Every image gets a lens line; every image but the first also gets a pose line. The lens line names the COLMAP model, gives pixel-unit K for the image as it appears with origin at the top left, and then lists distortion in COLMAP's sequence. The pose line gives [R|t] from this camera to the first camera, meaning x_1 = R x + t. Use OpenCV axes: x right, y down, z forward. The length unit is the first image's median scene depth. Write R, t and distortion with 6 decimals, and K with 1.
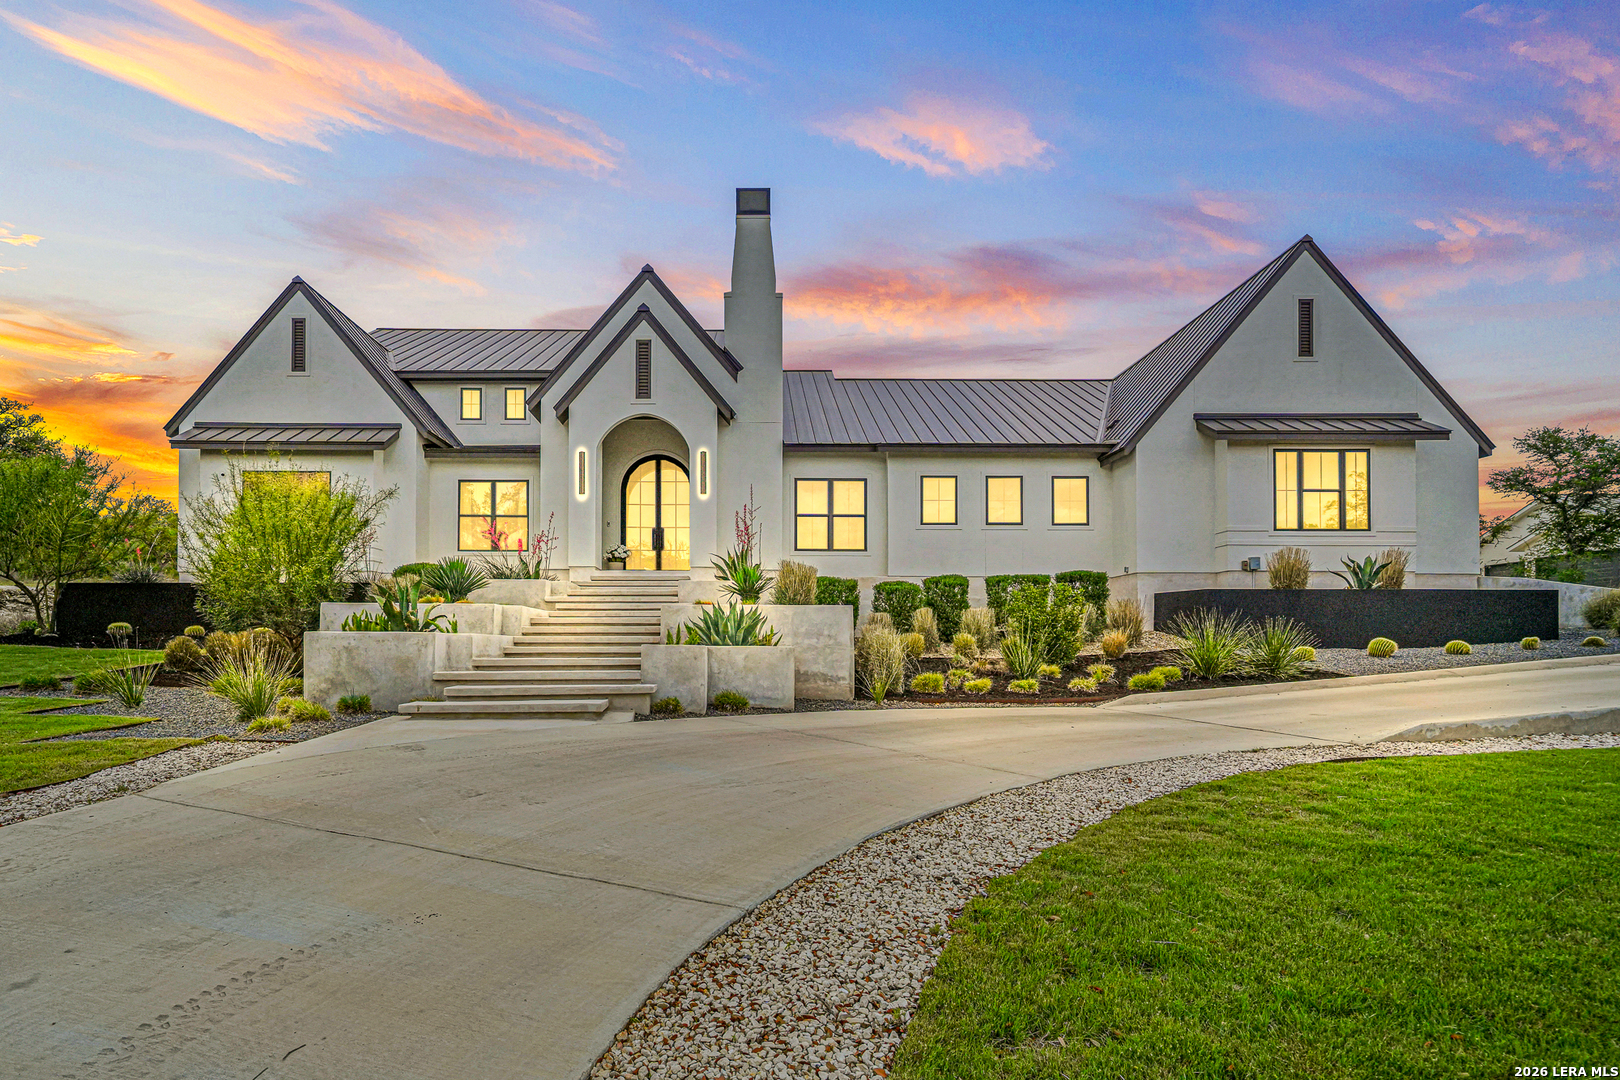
lens RADIAL K [[763.9, 0, 810.5], [0, 763.9, 619.9], [0, 0, 1]] dist [0.016931, 0.000123]
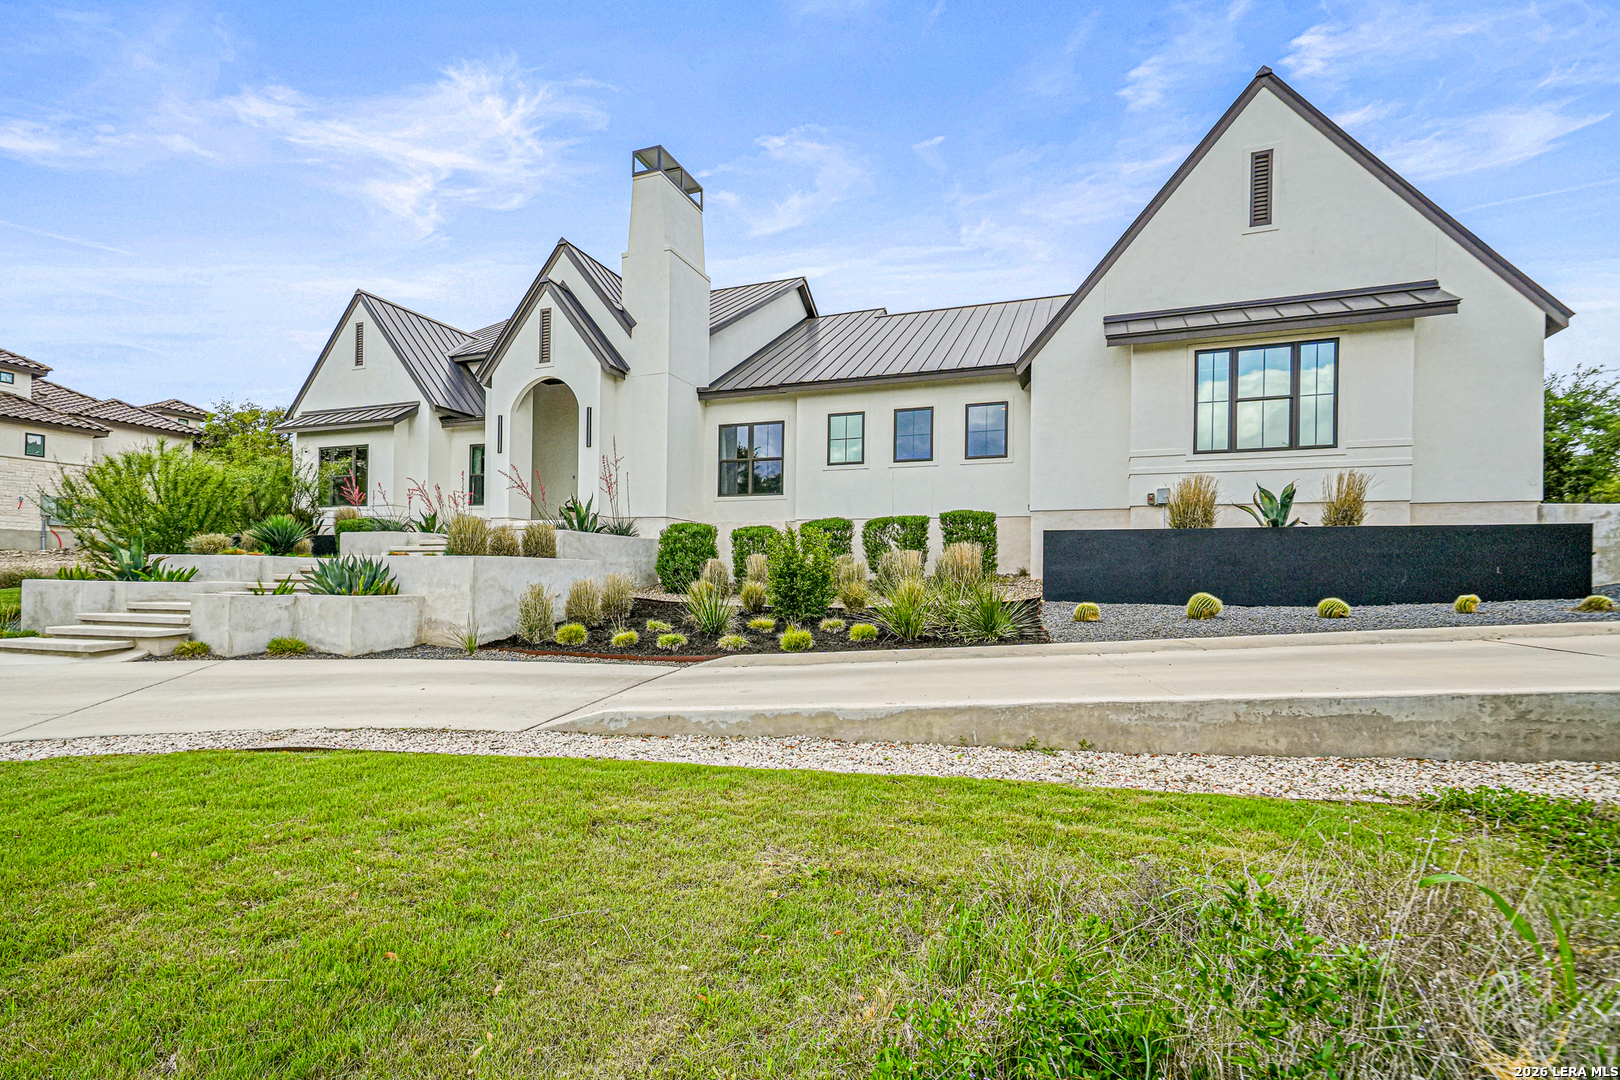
lens RADIAL K [[731.4, 0, 809.8], [0, 731.4, 566.3], [0, 0, 1]] dist [0.017391, -0.000002]
pose [[0.934633, 0.002865, -0.355602, 0.505365], [0.001325, 0.999933, 0.011539, -0.009594], [0.355611, -0.011255, 0.934566, 0.148430]]
